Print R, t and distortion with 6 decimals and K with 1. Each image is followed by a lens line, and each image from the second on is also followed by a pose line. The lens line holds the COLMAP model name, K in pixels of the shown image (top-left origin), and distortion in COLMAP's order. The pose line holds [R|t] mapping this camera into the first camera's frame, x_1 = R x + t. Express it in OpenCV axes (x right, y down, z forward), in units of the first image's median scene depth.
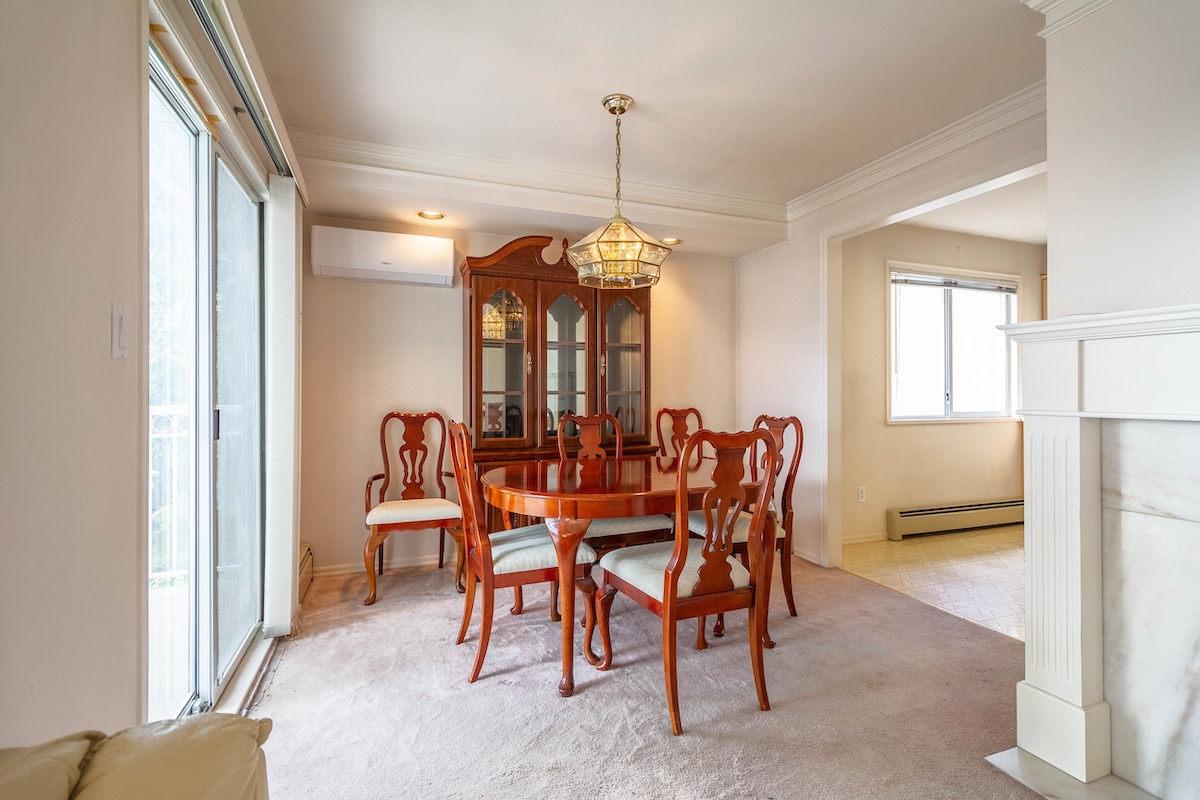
lens RADIAL K [[566.0, 0, 602.4], [0, 566.0, 389.0], [0, 0, 1]] dist [0.002153, 0.001417]
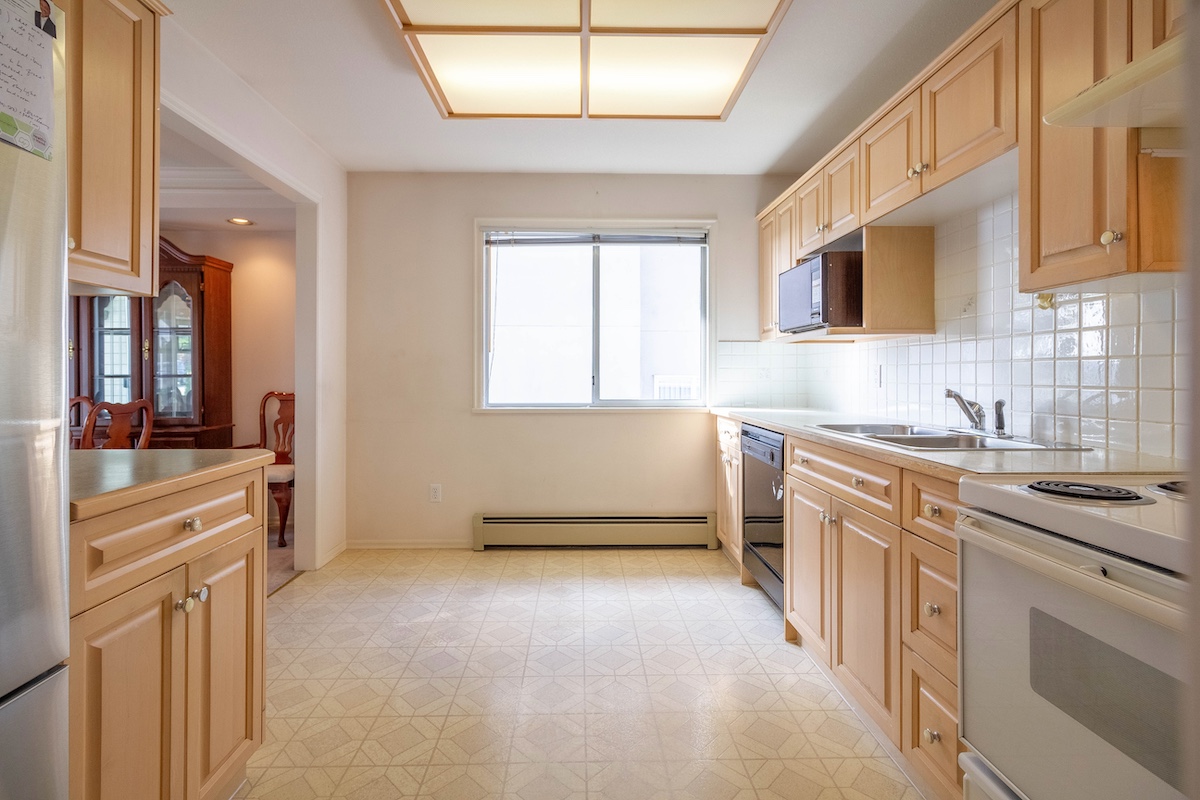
lens RADIAL K [[566.0, 0, 578.2], [0, 566.0, 376.7], [0, 0, 1]] dist [0.002153, 0.001417]
pose [[0.934402, -0.000521, -0.356221, 1.072496], [0.005264, 0.999910, 0.012347, -0.001328], [0.356182, -0.013413, 0.934320, 0.297851]]
